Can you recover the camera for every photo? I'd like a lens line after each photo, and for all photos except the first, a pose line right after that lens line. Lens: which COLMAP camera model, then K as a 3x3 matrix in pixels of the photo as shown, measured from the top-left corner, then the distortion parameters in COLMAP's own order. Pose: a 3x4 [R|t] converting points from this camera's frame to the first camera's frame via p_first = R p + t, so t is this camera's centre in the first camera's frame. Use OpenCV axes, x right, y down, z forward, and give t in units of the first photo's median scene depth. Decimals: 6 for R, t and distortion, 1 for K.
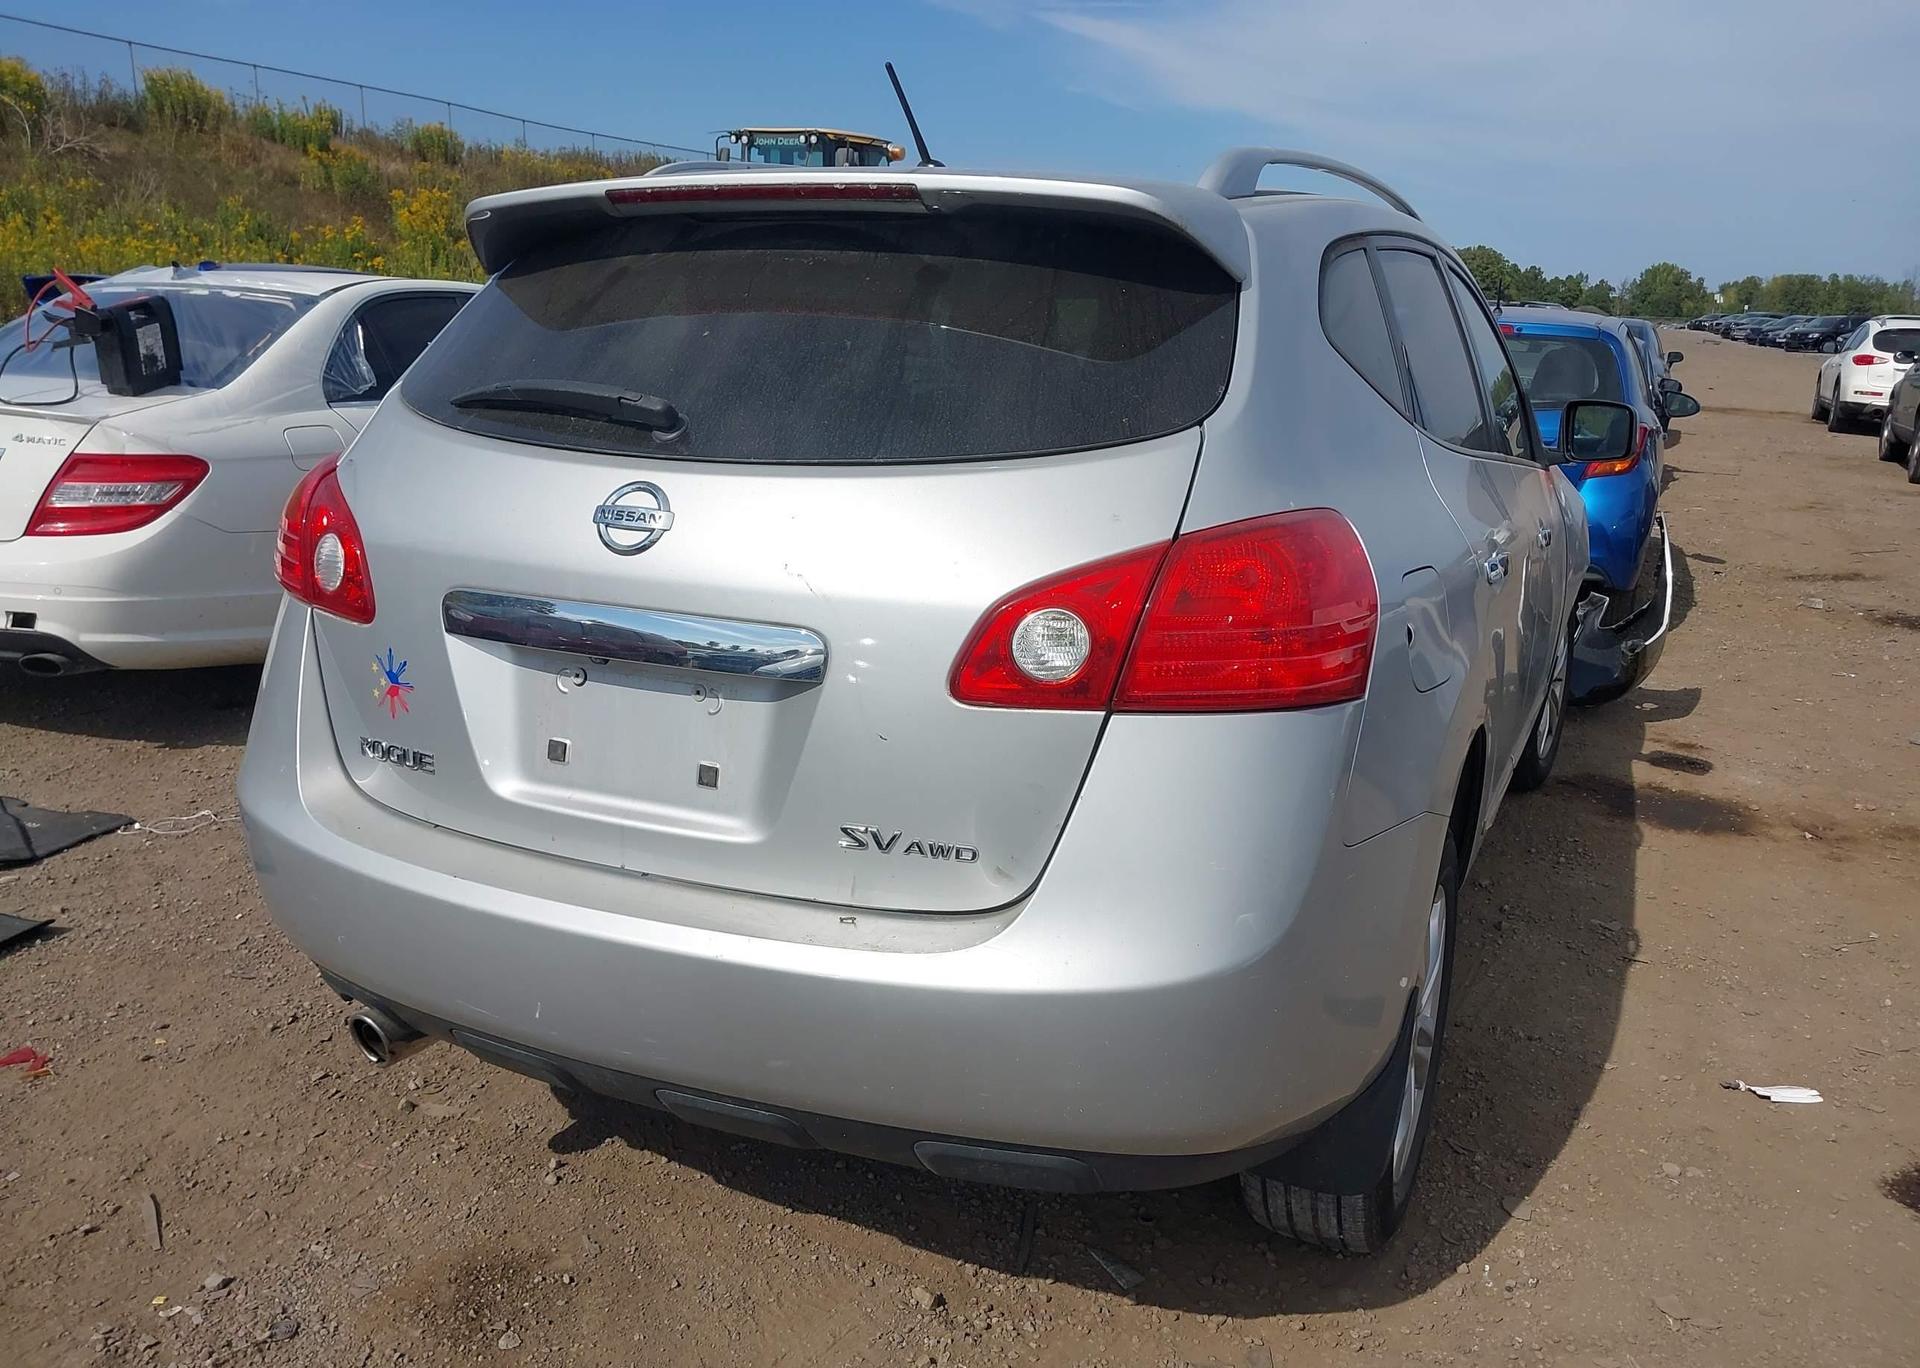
lens RADIAL K [[1522.8, 0, 990.8], [0, 1522.8, 703.6], [0, 0, 1]] dist [0.020898, -0.025474]
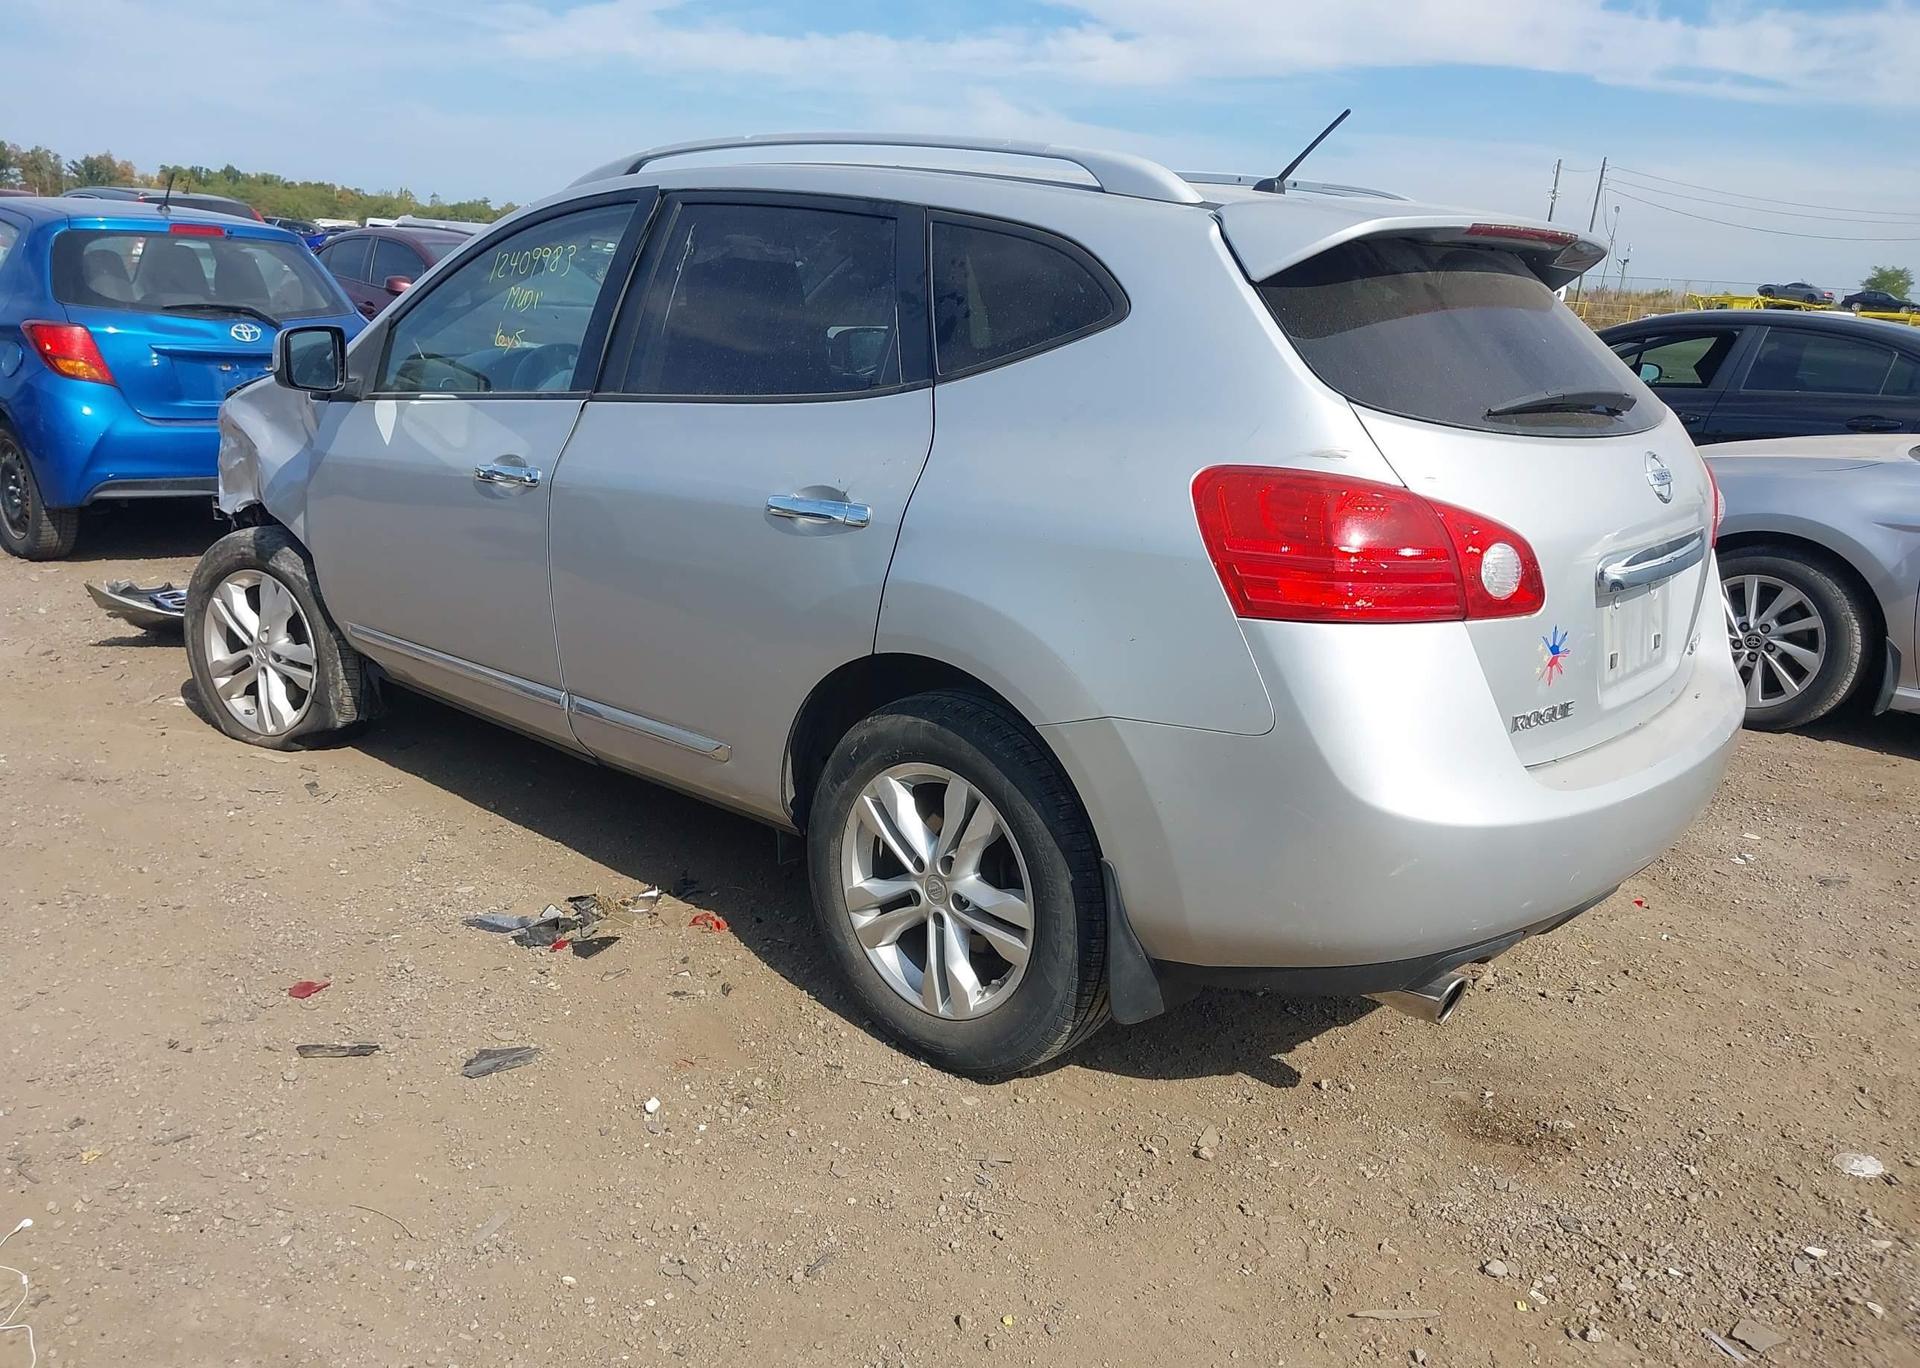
lens RADIAL K [[1522.8, 0, 961.3], [0, 1522.8, 697.2], [0, 0, 1]] dist [0.020898, -0.025474]
pose [[0.291443, -0.273096, 0.916777, -1.397749], [0.192409, 0.955530, 0.223473, -0.289036], [-0.937038, 0.111266, 0.331028, 0.900648]]
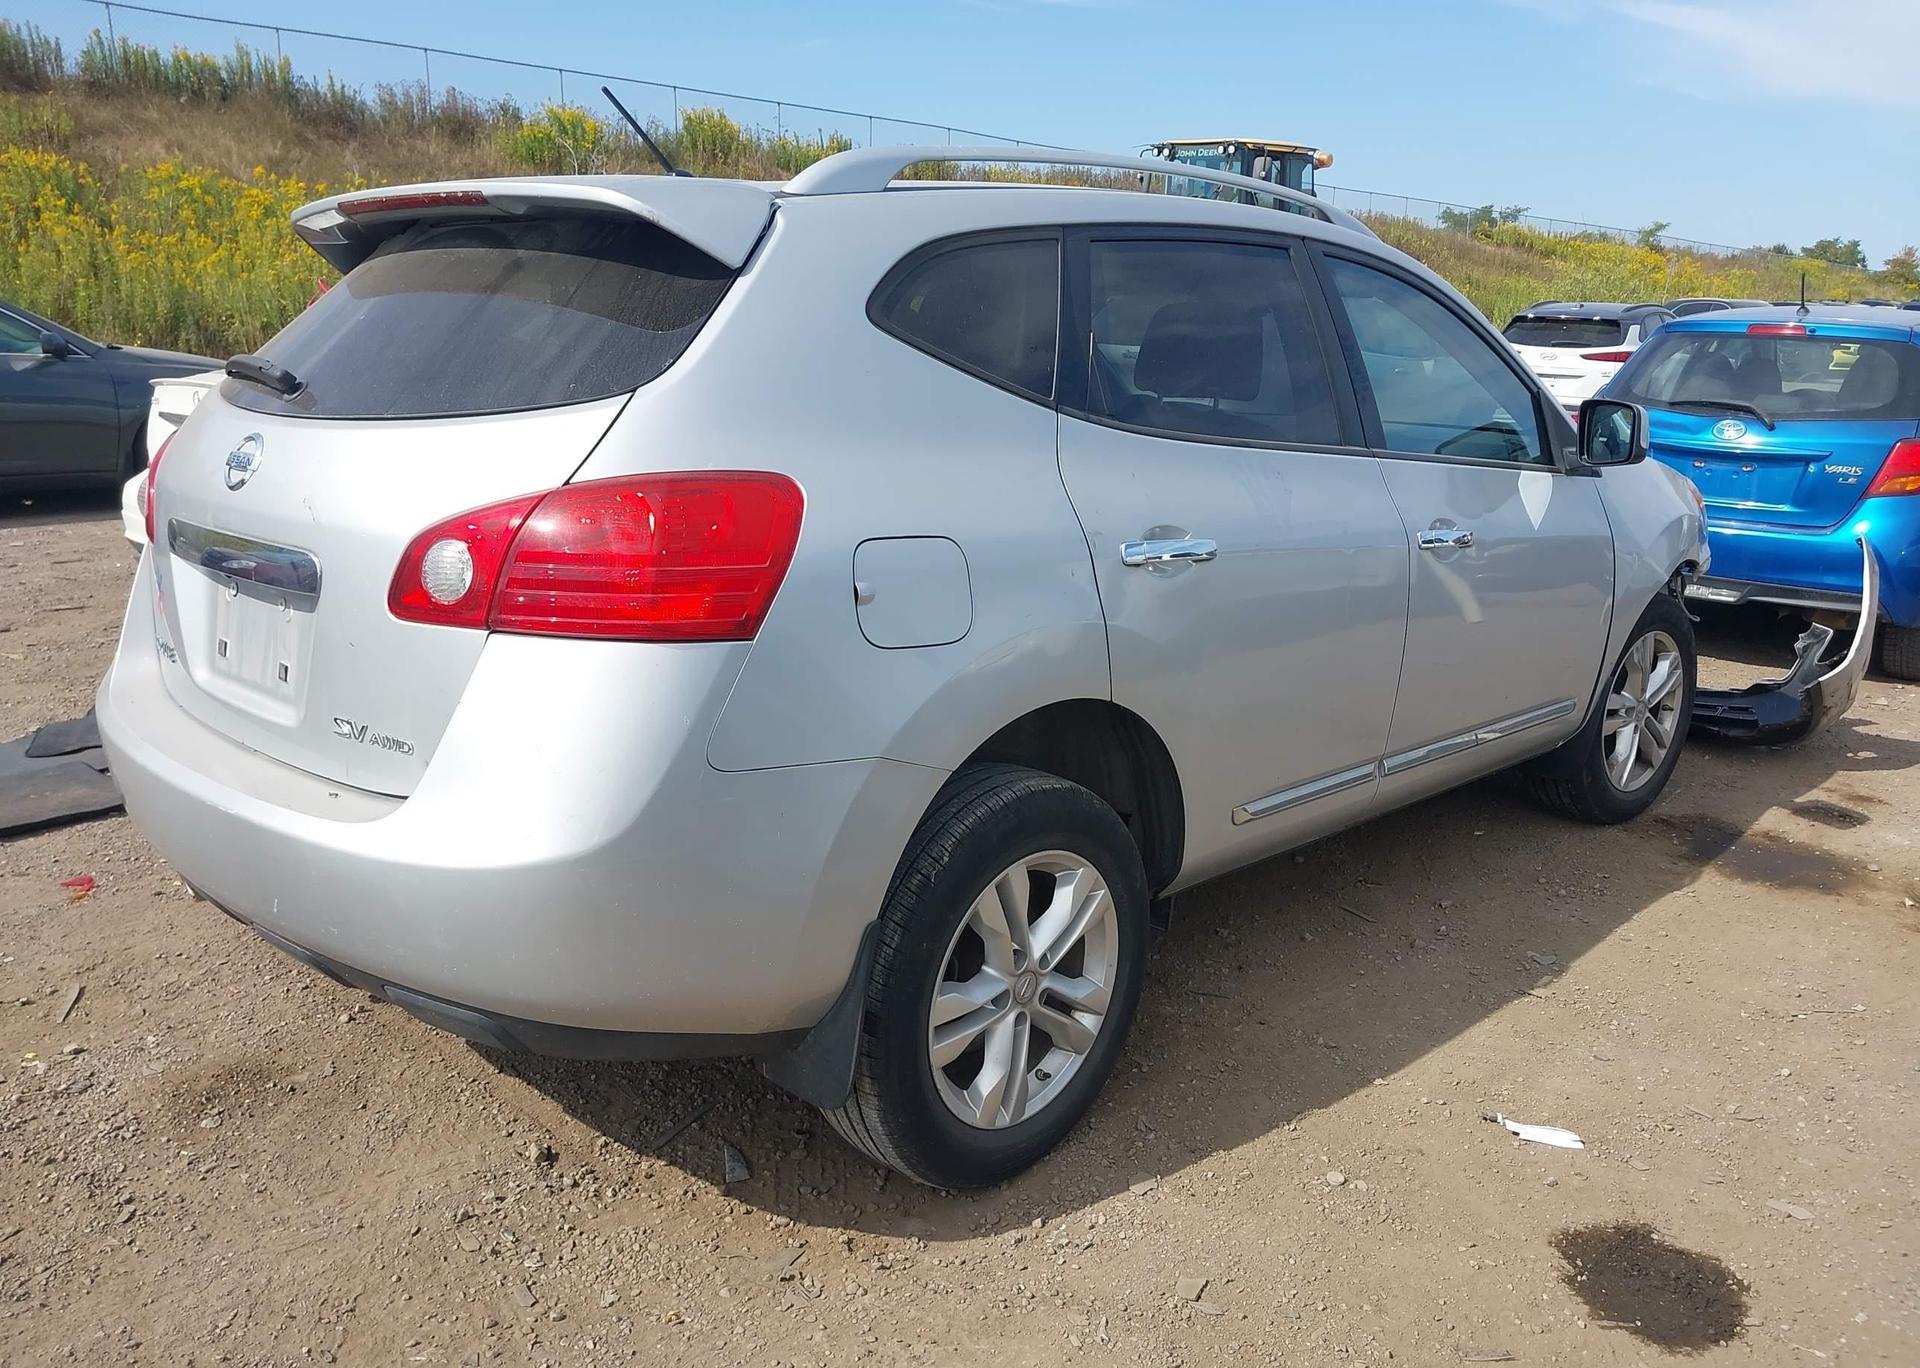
lens RADIAL K [[1522.8, 0, 969.6], [0, 1522.8, 686.7], [0, 0, 1]] dist [0.020898, -0.025474]
pose [[0.947561, 0.072007, -0.311356, 0.571004], [-0.077313, 0.996996, -0.004718, 0.017914], [0.310081, 0.028542, 0.950282, -0.003817]]
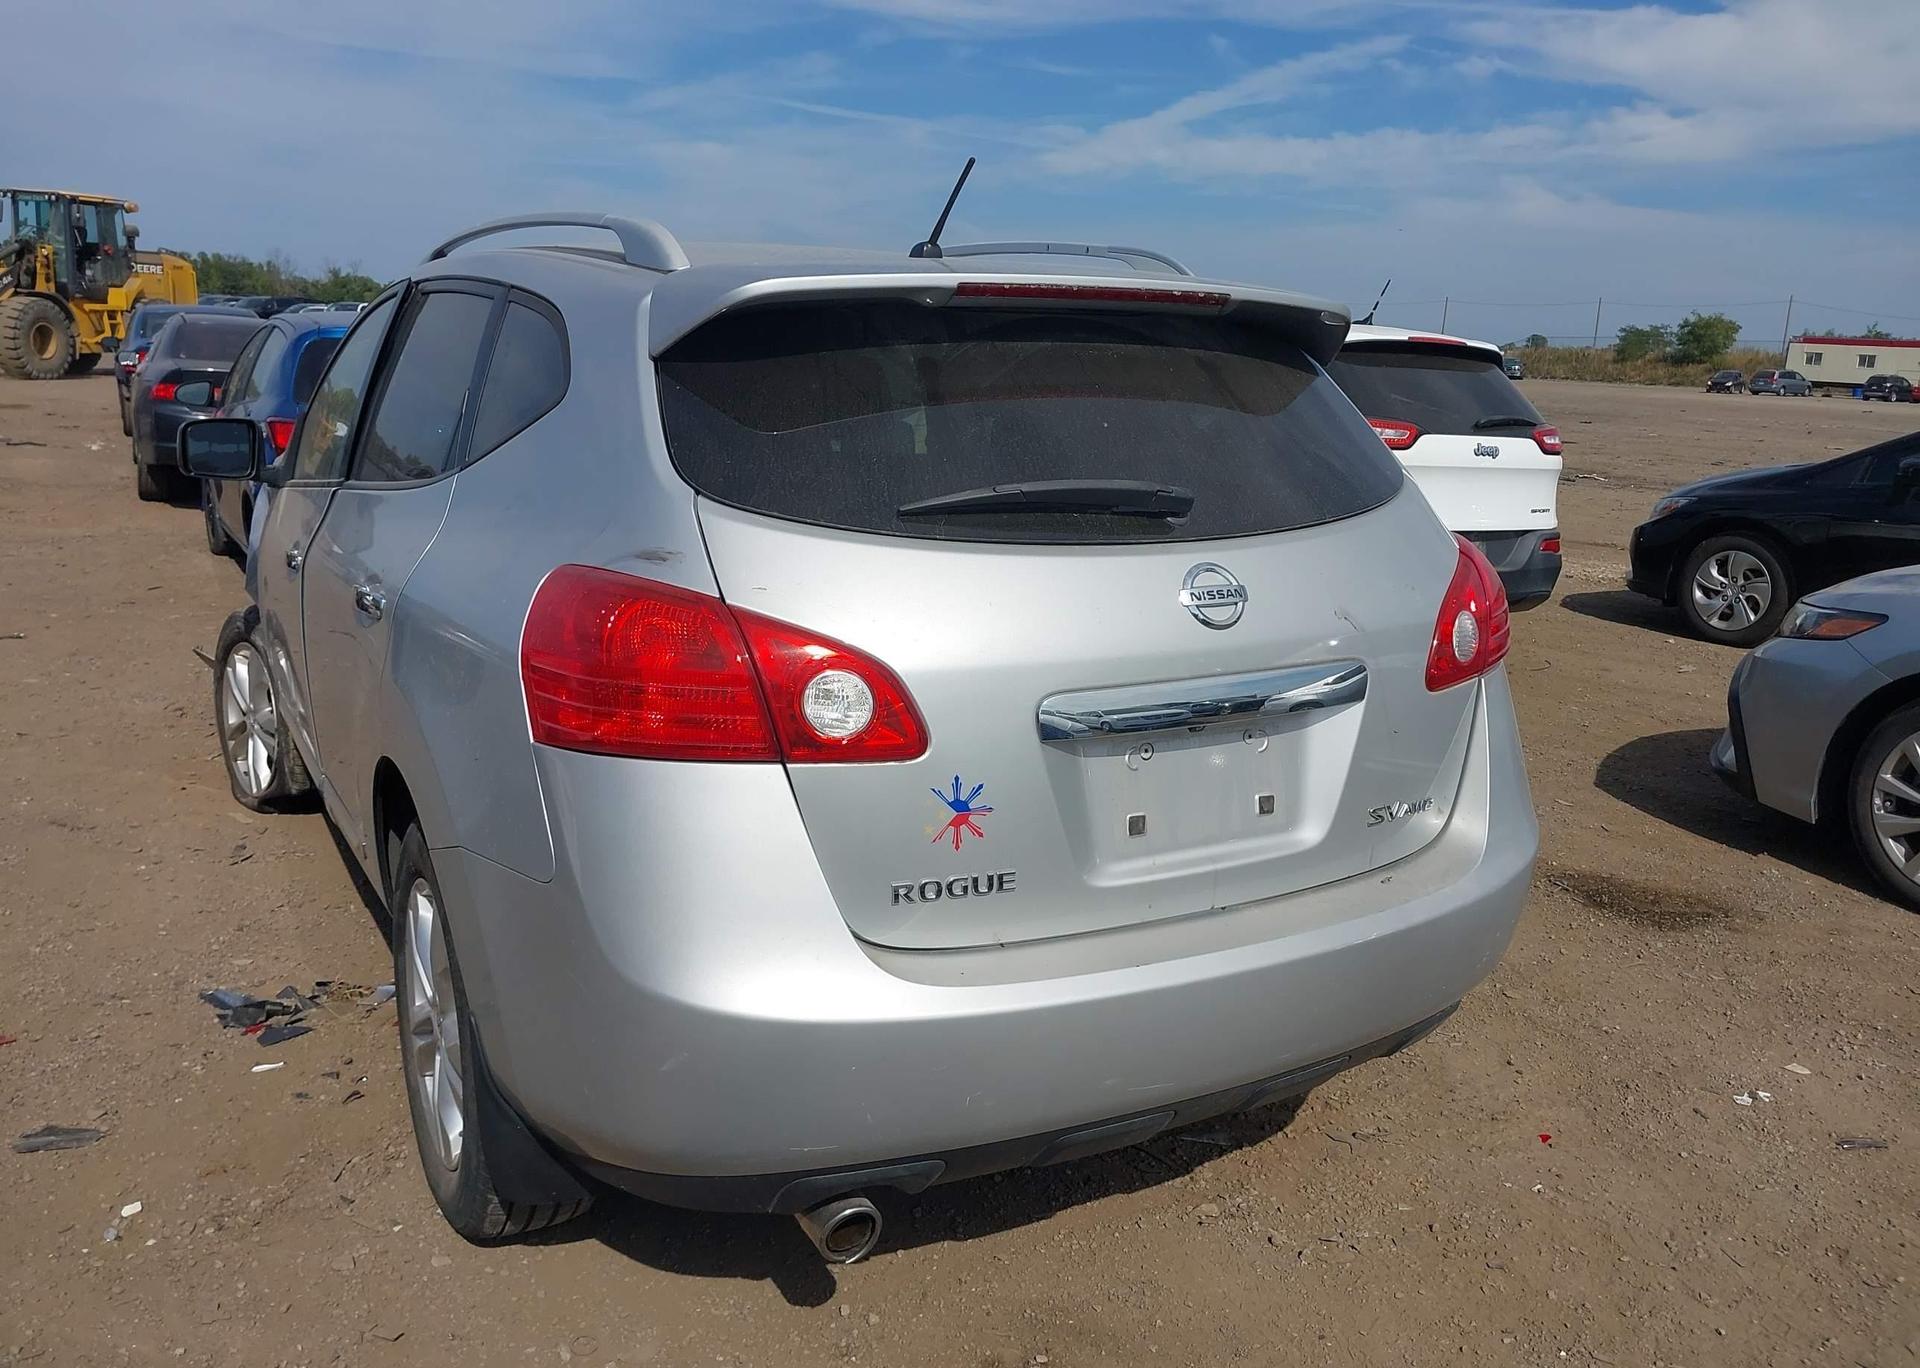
lens RADIAL K [[1522.8, 0, 965.8], [0, 1522.8, 695.6], [0, 0, 1]] dist [0.020898, -0.025474]
pose [[0.582441, -0.193863, 0.789418, -0.961849], [0.185676, 0.977199, 0.102984, -0.154602], [-0.791383, 0.086593, 0.605156, 0.367407]]
